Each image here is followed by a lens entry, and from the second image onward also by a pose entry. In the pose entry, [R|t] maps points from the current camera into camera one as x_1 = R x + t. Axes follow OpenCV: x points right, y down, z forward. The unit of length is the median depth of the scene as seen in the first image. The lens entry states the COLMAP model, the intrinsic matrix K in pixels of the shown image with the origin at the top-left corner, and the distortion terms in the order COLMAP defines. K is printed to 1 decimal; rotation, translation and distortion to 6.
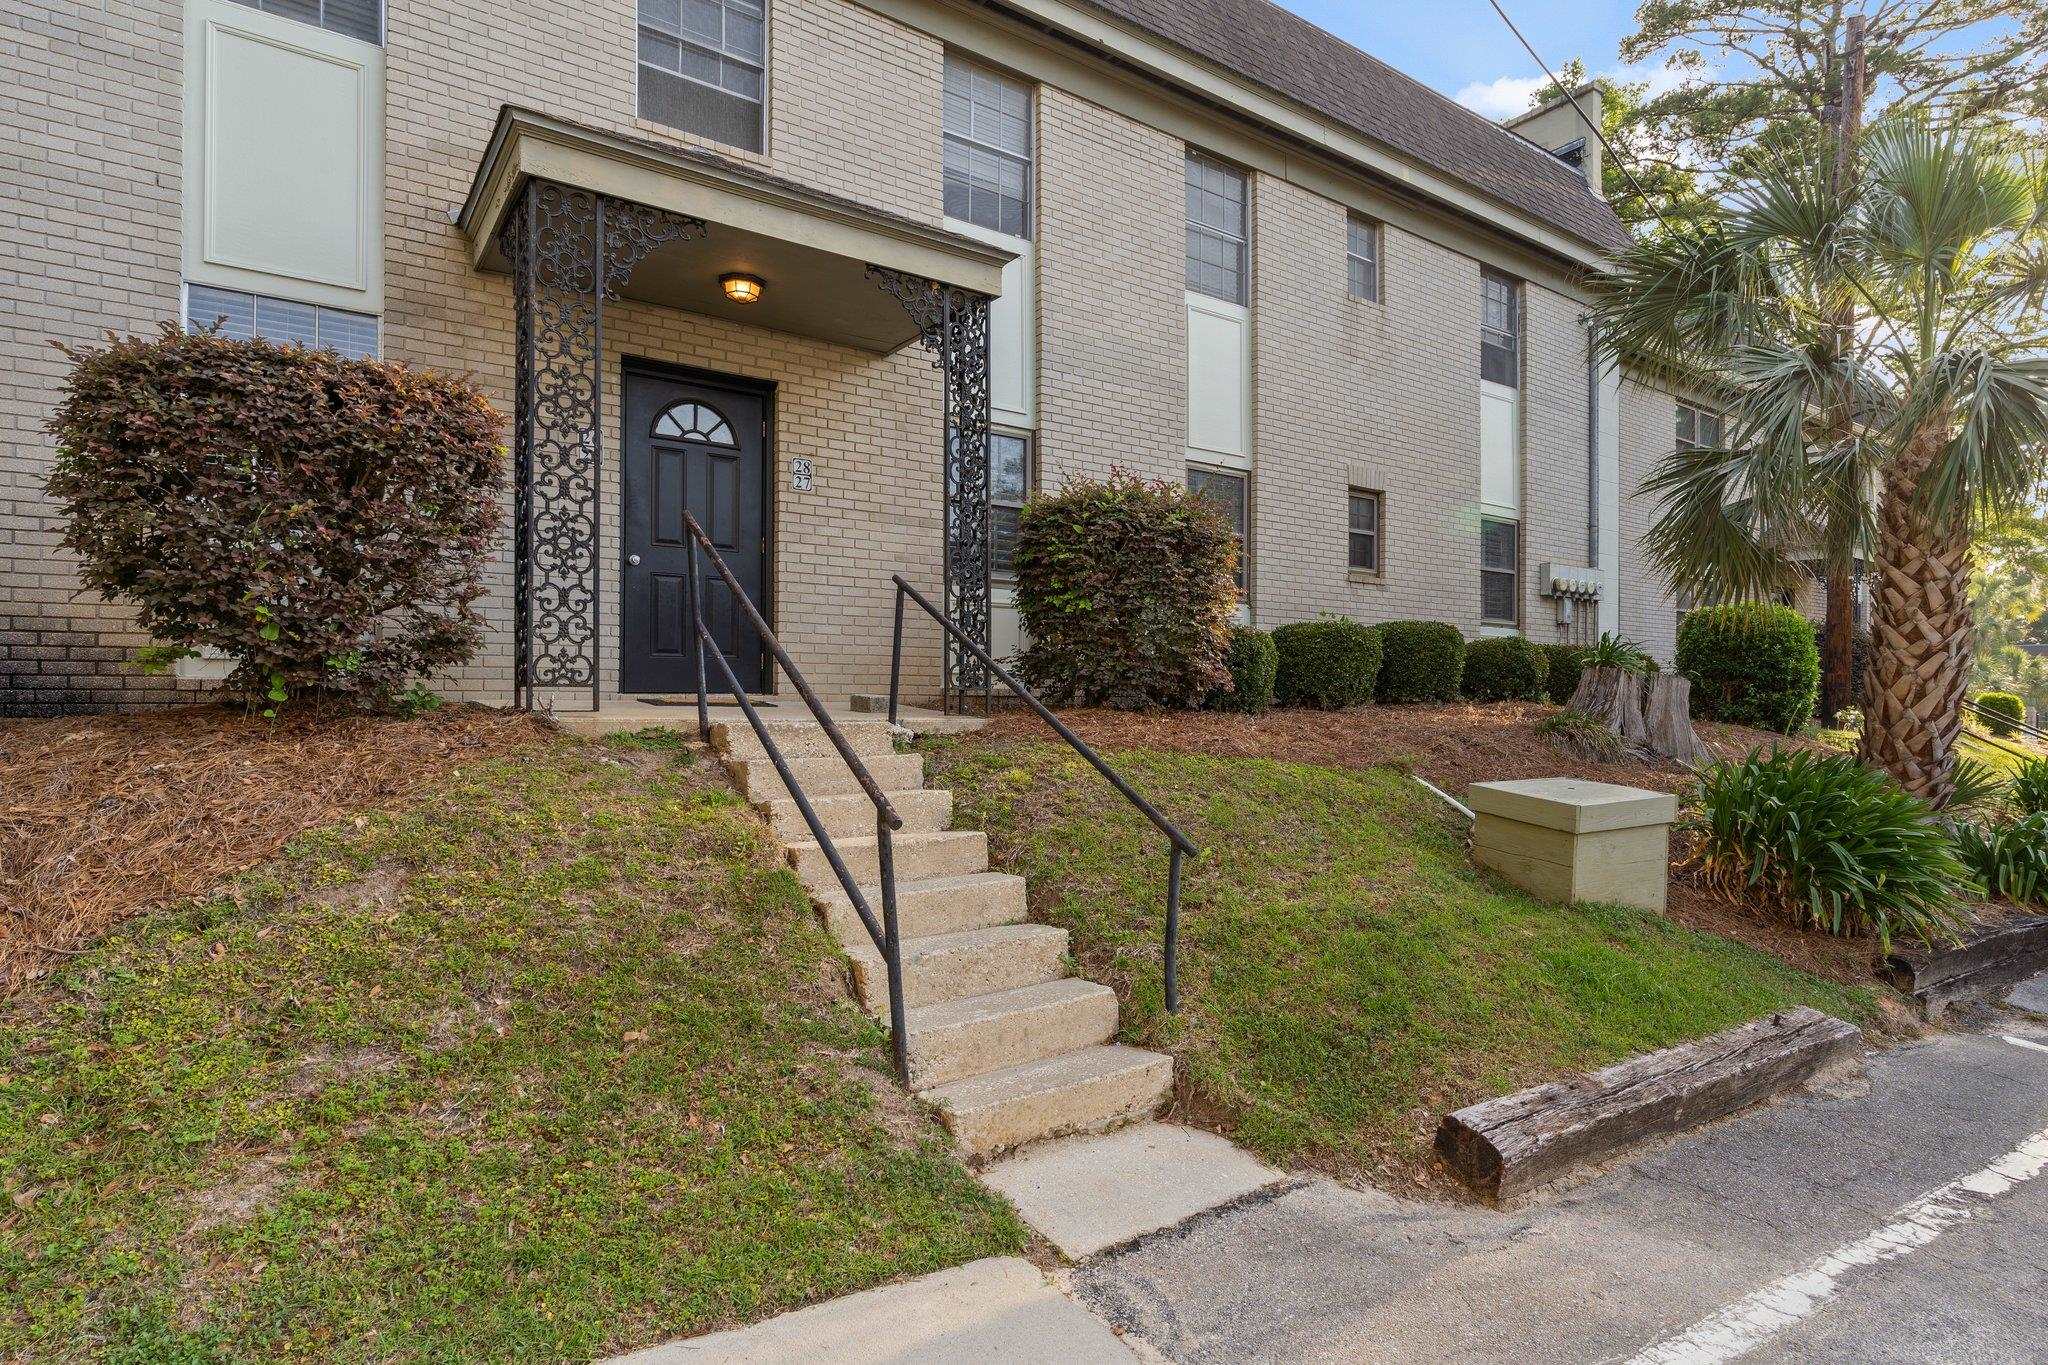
lens RADIAL K [[1058.7, 0, 1024.0], [0, 1058.7, 682.5], [0, 0, 1]] dist [-0.005928, -0.000435]
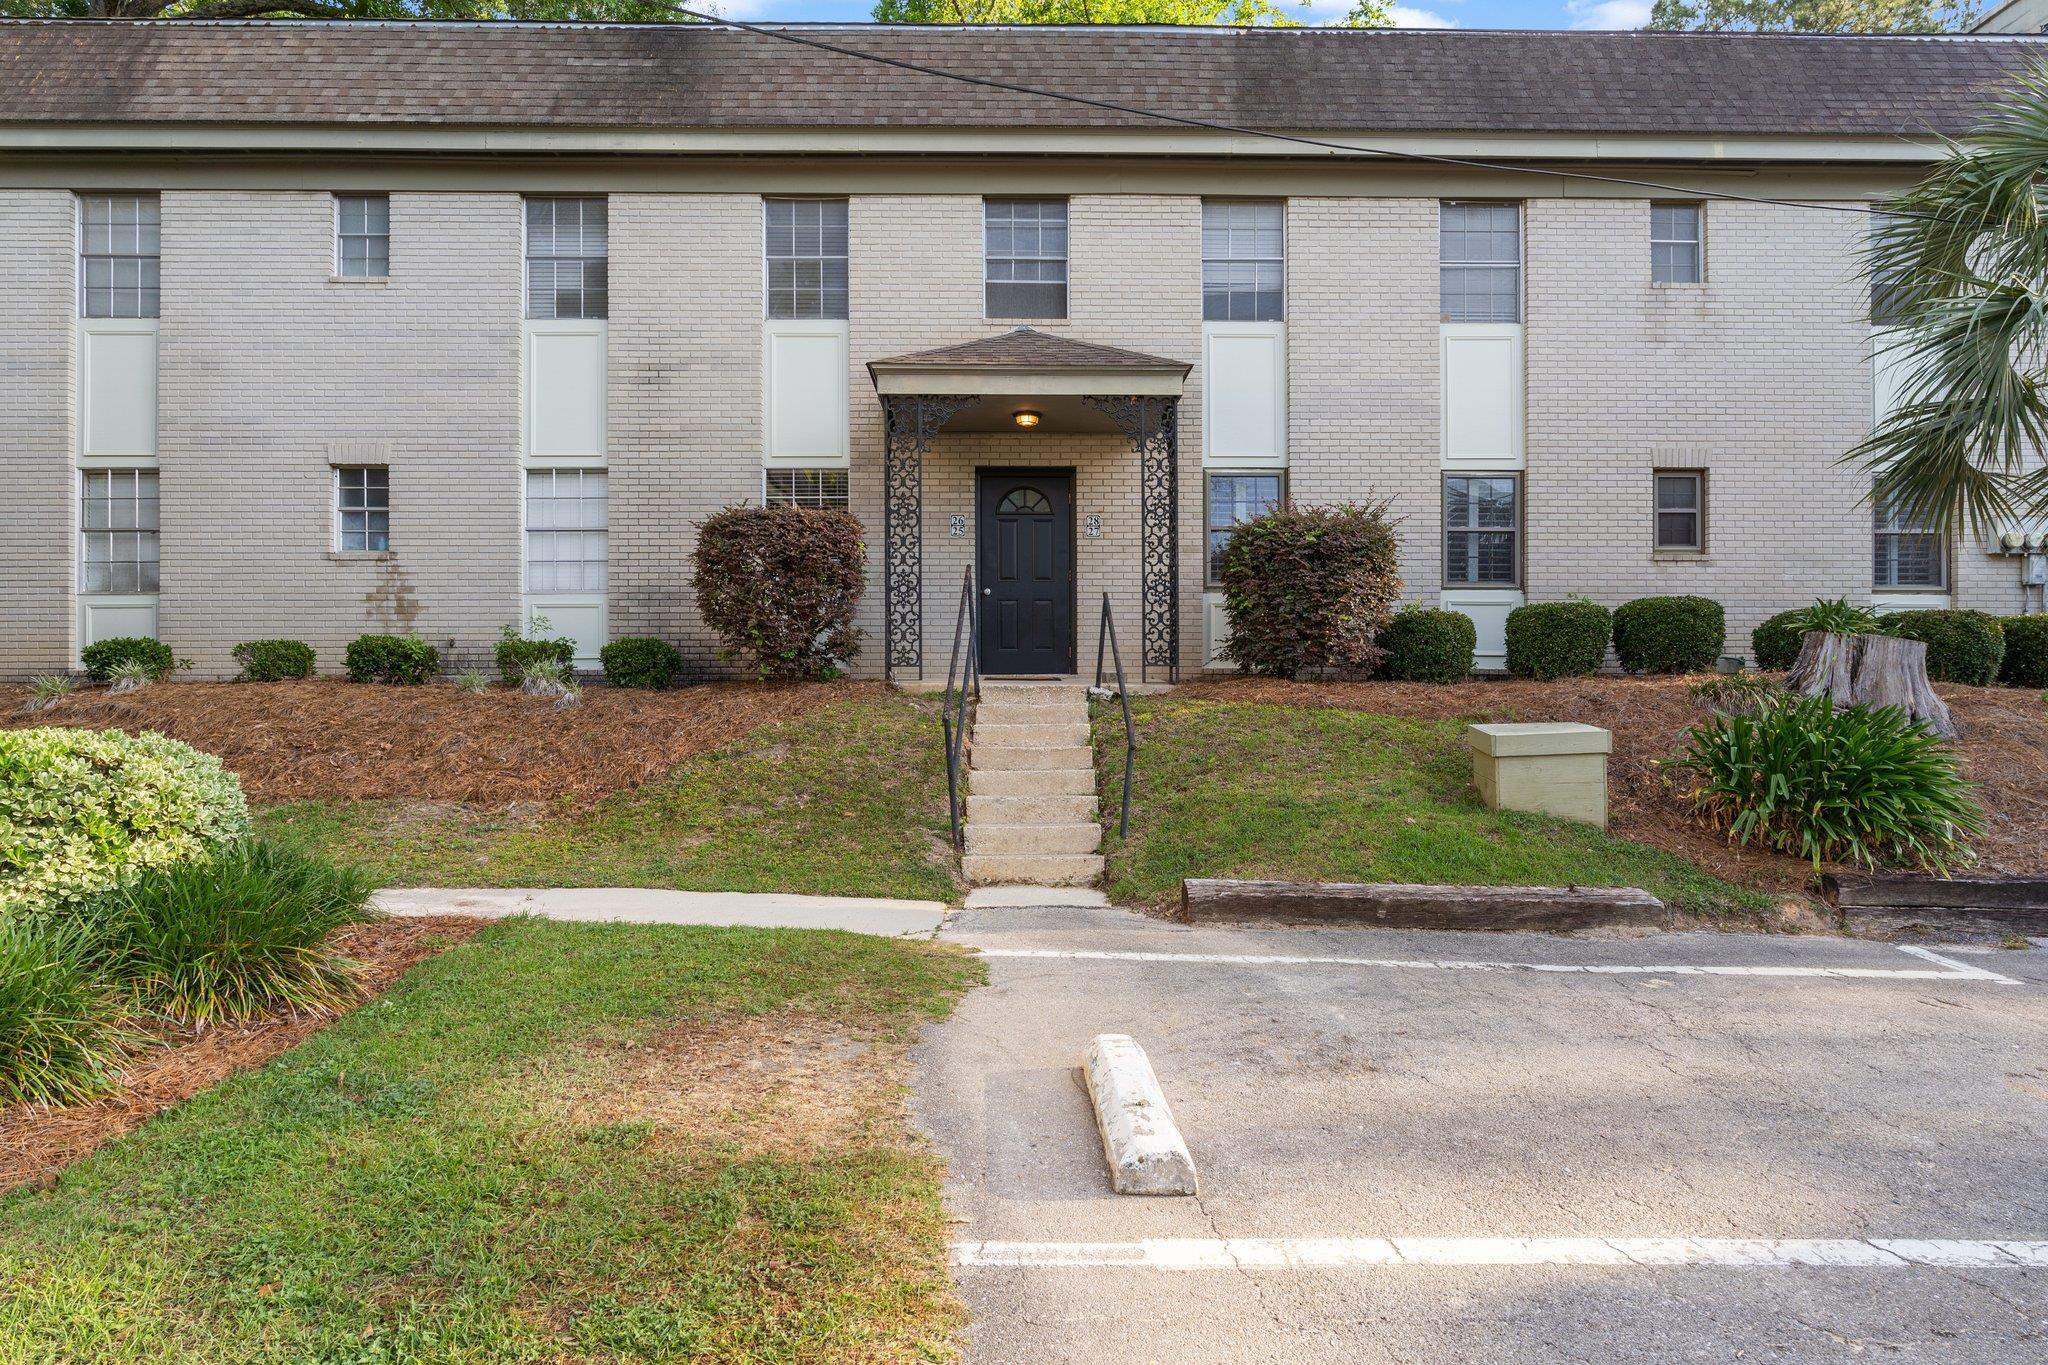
lens RADIAL K [[1058.7, 0, 1024.0], [0, 1058.7, 682.5], [0, 0, 1]] dist [-0.005928, -0.000435]
pose [[0.838003, -0.018712, -0.545345, 0.548204], [0.014928, 0.999824, -0.011368, 0.040773], [0.545461, 0.001385, 0.838135, -0.317572]]
